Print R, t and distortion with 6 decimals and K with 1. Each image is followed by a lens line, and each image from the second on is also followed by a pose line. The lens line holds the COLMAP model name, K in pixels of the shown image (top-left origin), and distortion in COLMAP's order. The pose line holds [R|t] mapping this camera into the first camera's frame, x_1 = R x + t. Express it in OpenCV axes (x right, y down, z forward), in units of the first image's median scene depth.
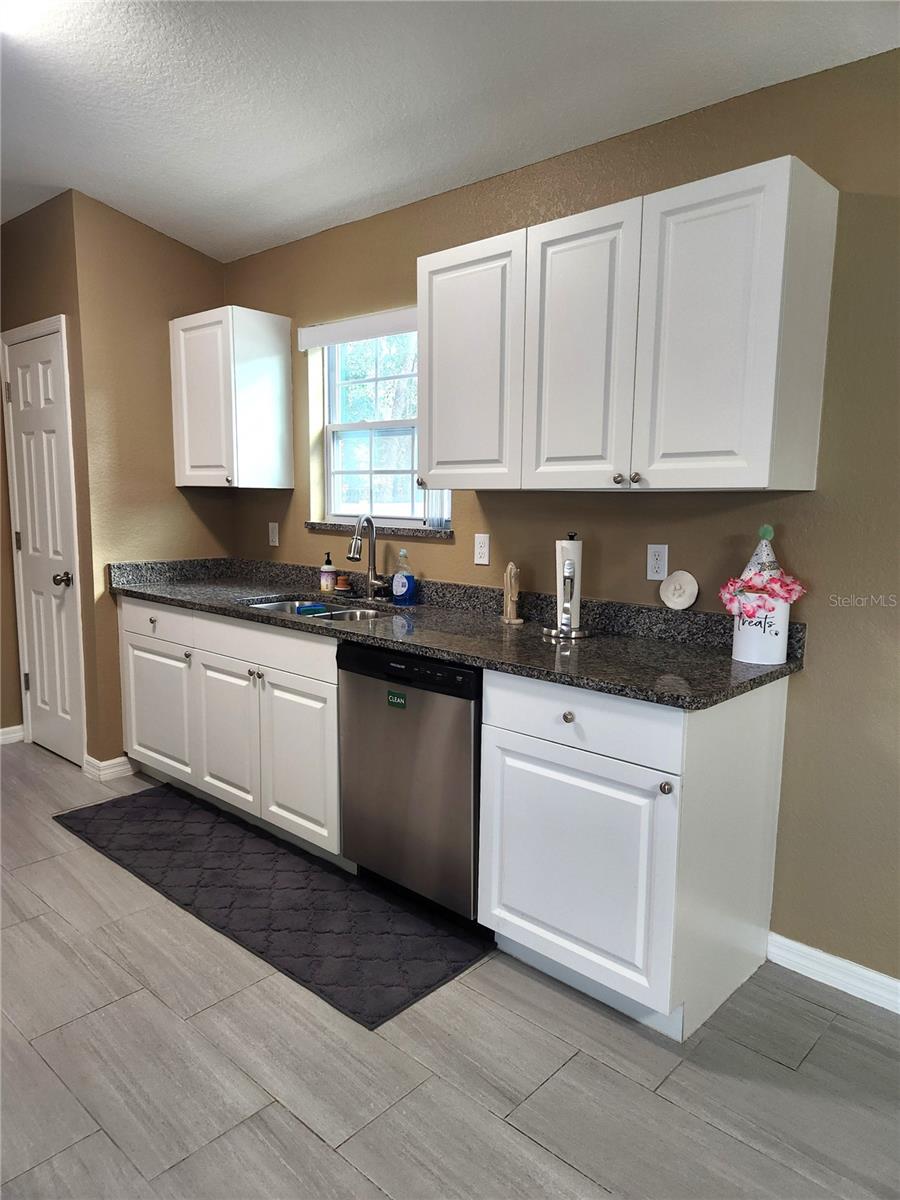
lens RADIAL K [[803.6, 0, 450.5], [0, 803.6, 606.1], [0, 0, 1]] dist [0.085551, -0.066876]
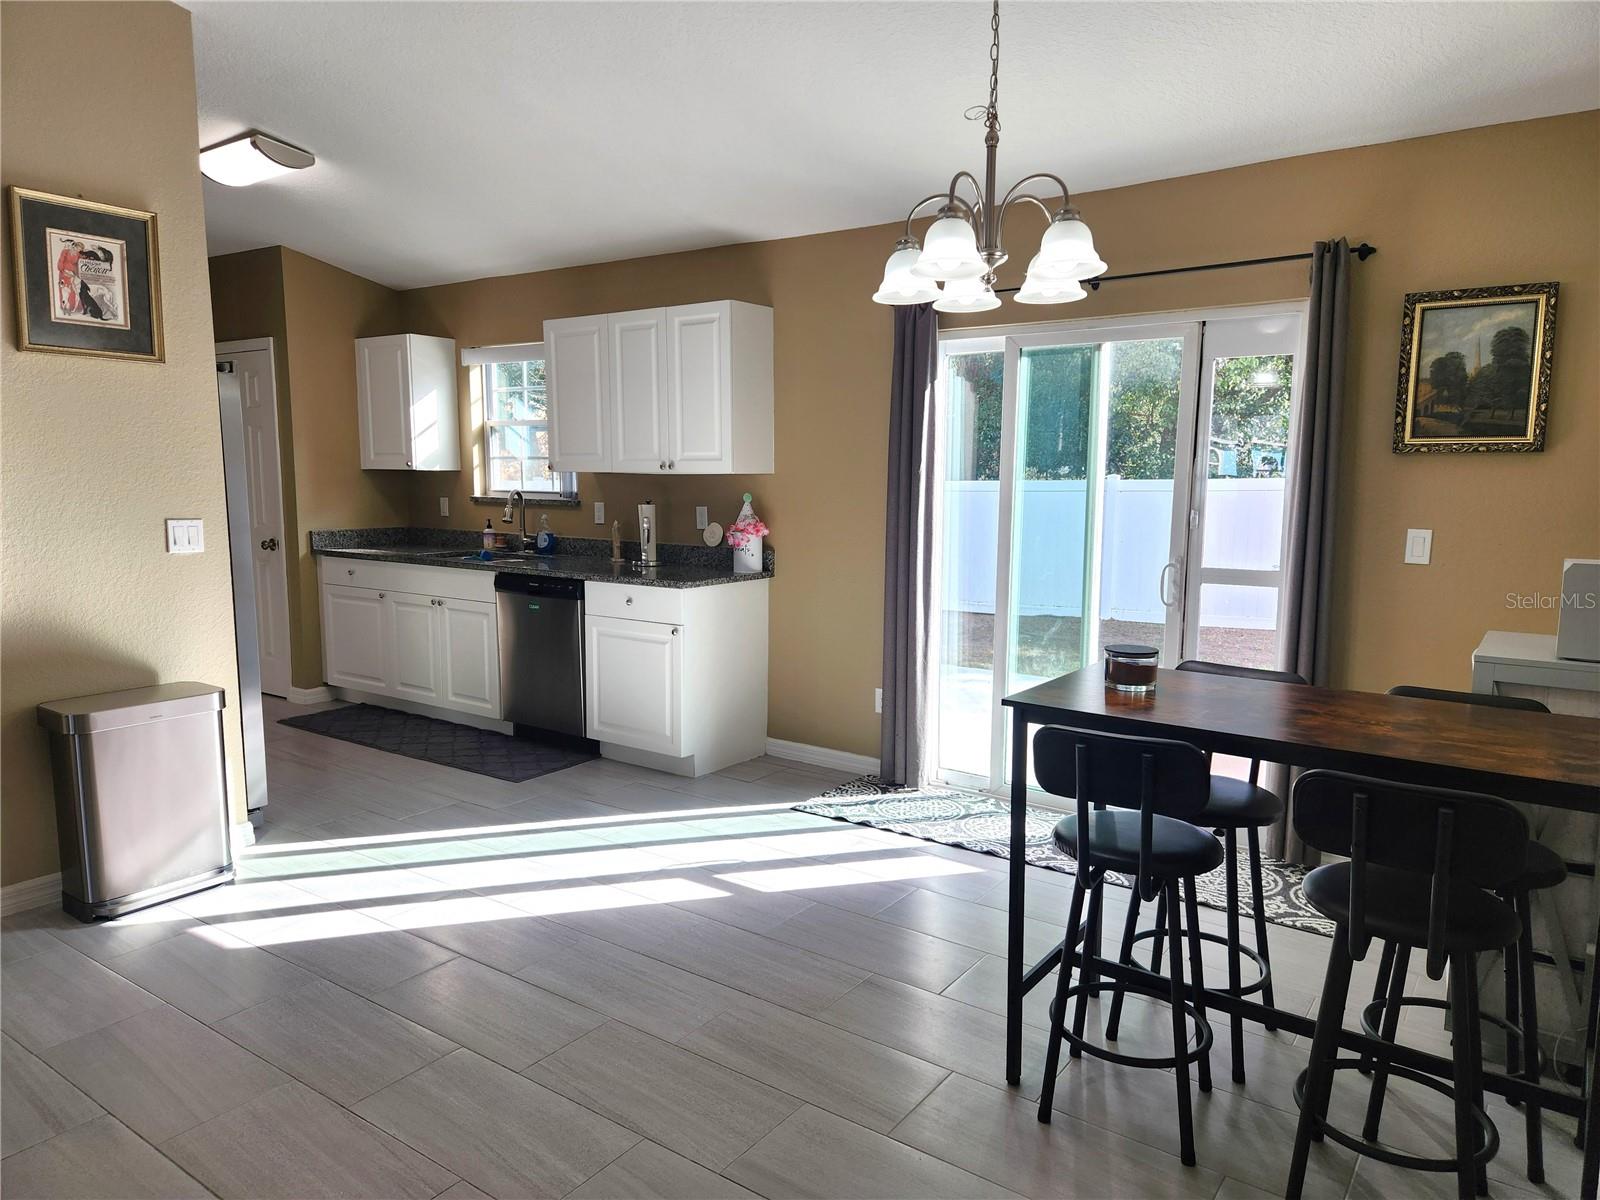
lens RADIAL K [[1067.4, 0, 821.7], [0, 1067.4, 605.3], [0, 0, 1]] dist [0.048761, -0.002693]
pose [[0.990232, -0.024253, 0.137304, 0.158403], [0.025607, 0.999639, -0.008100, 0.114042], [-0.137058, 0.011536, 0.990496, -0.900270]]
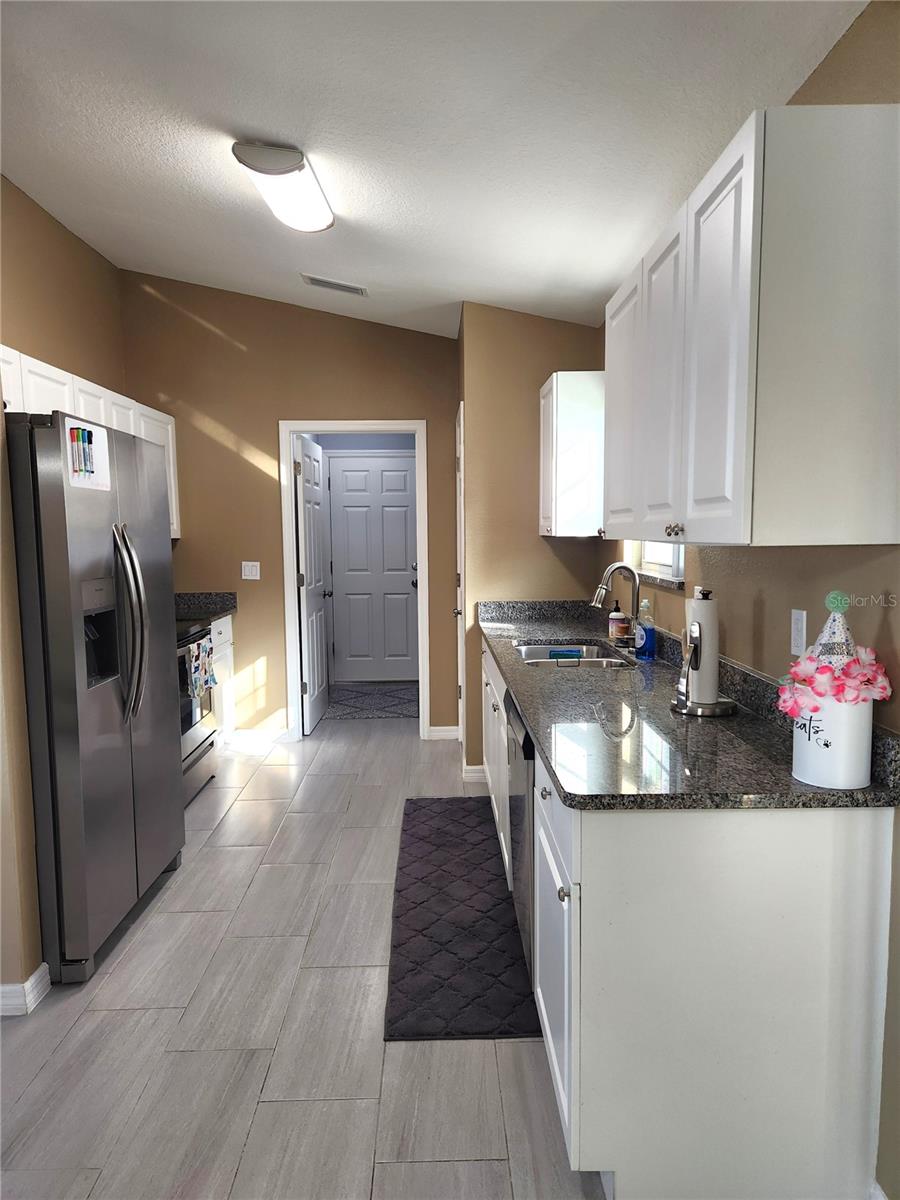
lens RADIAL K [[790.7, 0, 450.0], [0, 790.7, 600.0], [0, 0, 1]] dist [0.001538, -0.003810]
pose [[0.694651, 0.044022, -0.717998, 0.452561], [-0.079971, 0.996665, -0.016263, -0.037279], [0.714888, 0.068716, 0.695855, 0.187273]]
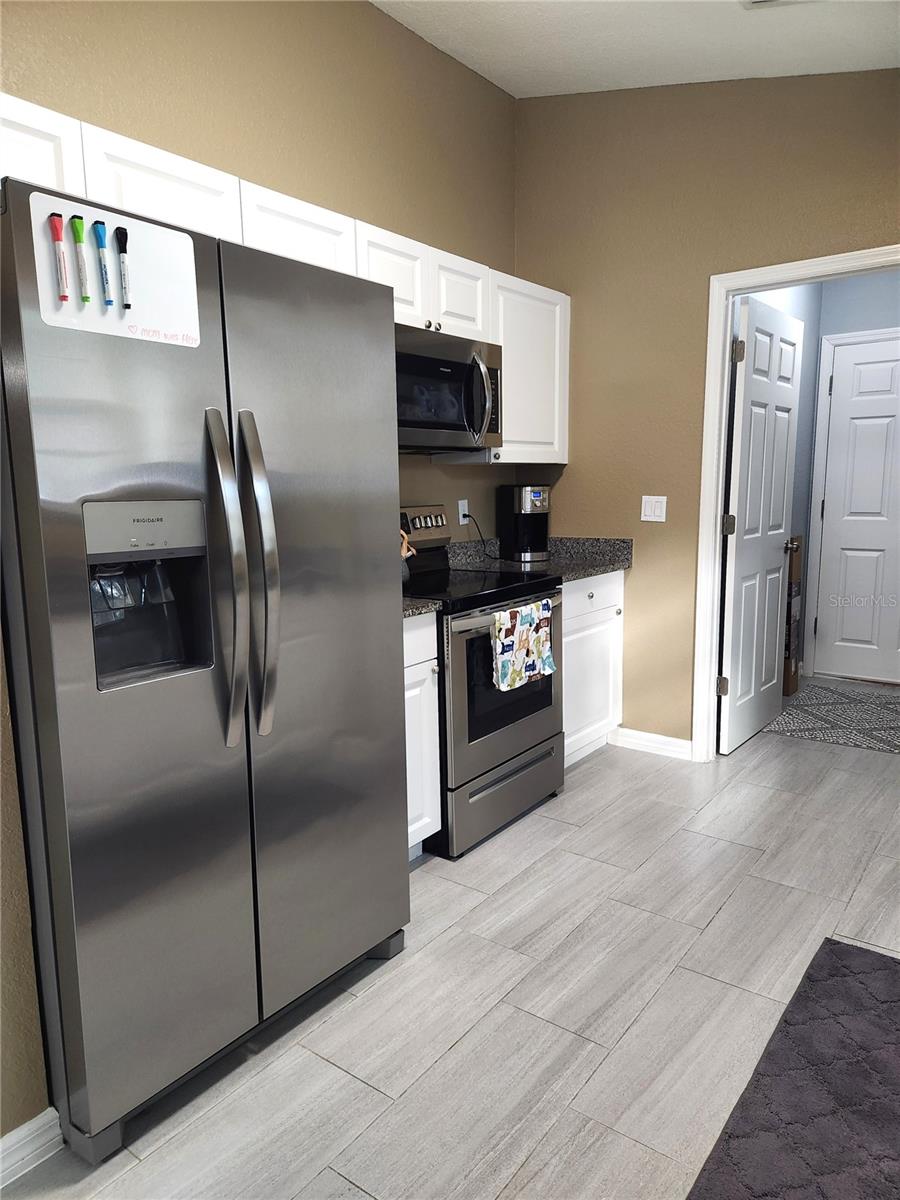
lens RADIAL K [[803.6, 0, 450.5], [0, 803.6, 606.1], [0, 0, 1]] dist [0.085551, -0.066876]
pose [[0.107678, 0.138941, -0.984429, 0.120231], [-0.122573, 0.984487, 0.125542, -0.064436], [0.986601, 0.107146, 0.123038, 0.615023]]
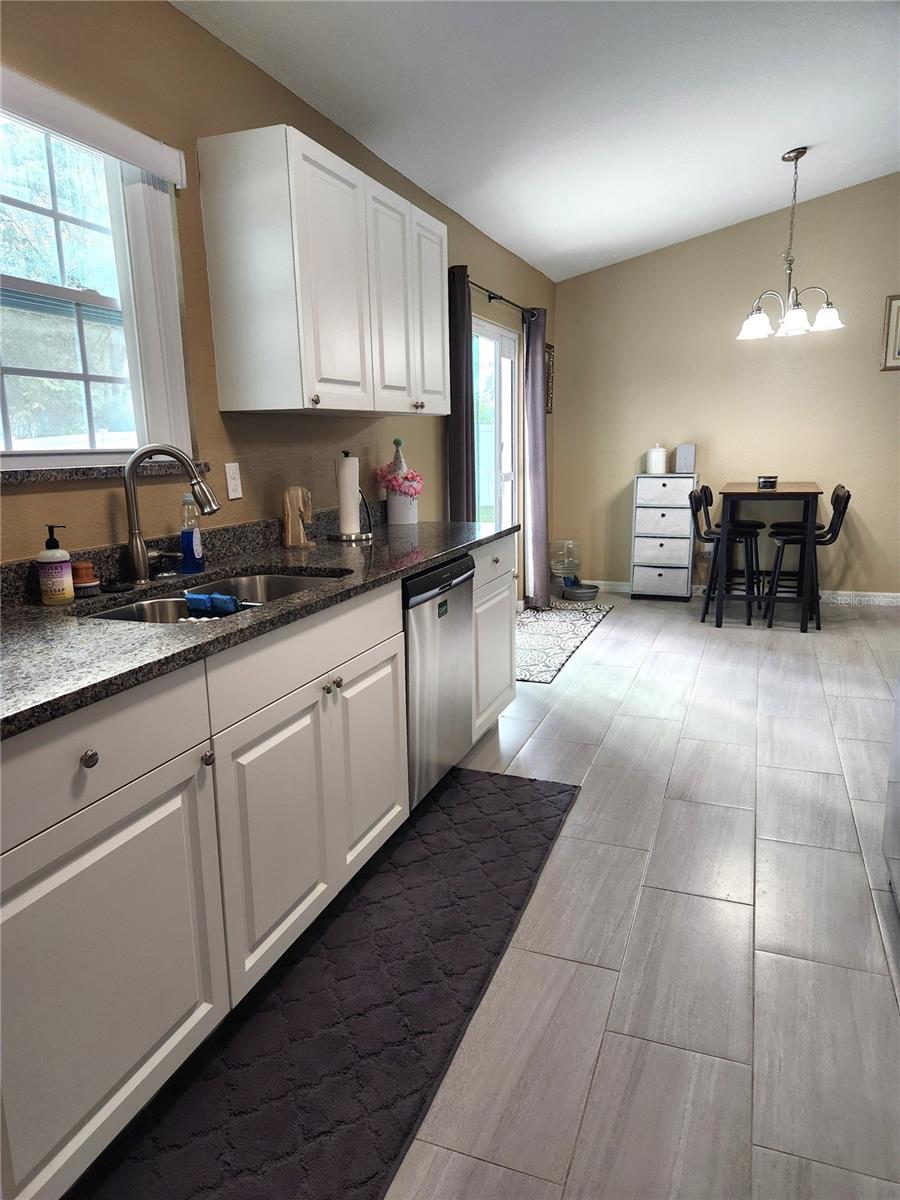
lens RADIAL K [[803.6, 0, 450.5], [0, 803.6, 606.1], [0, 0, 1]] dist [0.085551, -0.066876]
pose [[-0.380466, -0.192952, 0.904442, -0.816364], [0.141979, 0.954211, 0.263295, -0.131643], [-0.913831, 0.228587, -0.335649, 1.055512]]
